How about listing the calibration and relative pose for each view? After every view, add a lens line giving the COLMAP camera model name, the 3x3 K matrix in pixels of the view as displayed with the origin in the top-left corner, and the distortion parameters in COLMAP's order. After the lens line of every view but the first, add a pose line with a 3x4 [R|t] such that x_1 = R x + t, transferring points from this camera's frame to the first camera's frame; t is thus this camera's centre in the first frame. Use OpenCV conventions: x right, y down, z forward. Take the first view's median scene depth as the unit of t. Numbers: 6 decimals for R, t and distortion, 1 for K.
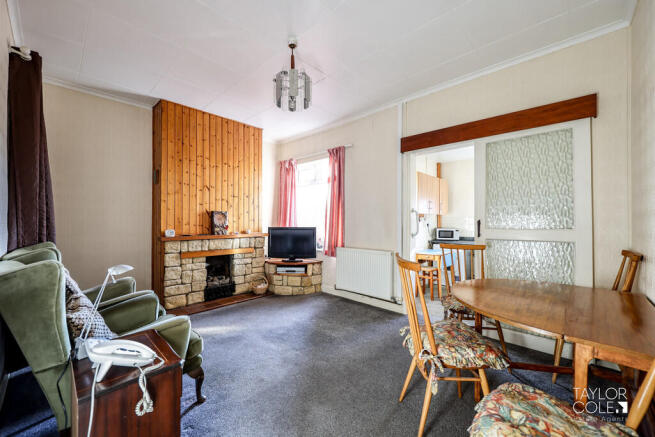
lens RADIAL K [[262.7, 0, 328.6], [0, 262.7, 221.7], [0, 0, 1]] dist [0.004076, -0.000250]
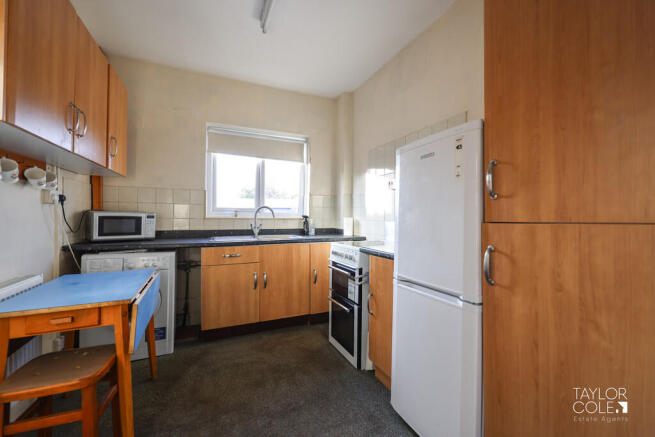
lens RADIAL K [[262.7, 0, 329.2], [0, 262.7, 217.1], [0, 0, 1]] dist [0.004076, -0.000250]
pose [[0.369204, 0.003539, 0.929342, 0.195630], [-0.017583, 0.999840, 0.003177, 0.027916], [-0.929182, -0.017513, 0.369207, 0.566464]]
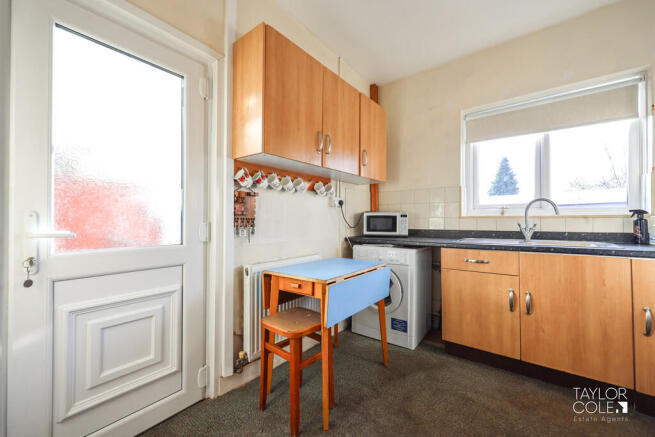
lens RADIAL K [[262.7, 0, 330.7], [0, 262.7, 217.2], [0, 0, 1]] dist [0.004076, -0.000250]
pose [[0.994386, 0.000144, 0.105814, 0.307137], [0.000314, 0.999991, -0.004315, 0.038247], [-0.105814, 0.004324, 0.994377, 0.545282]]
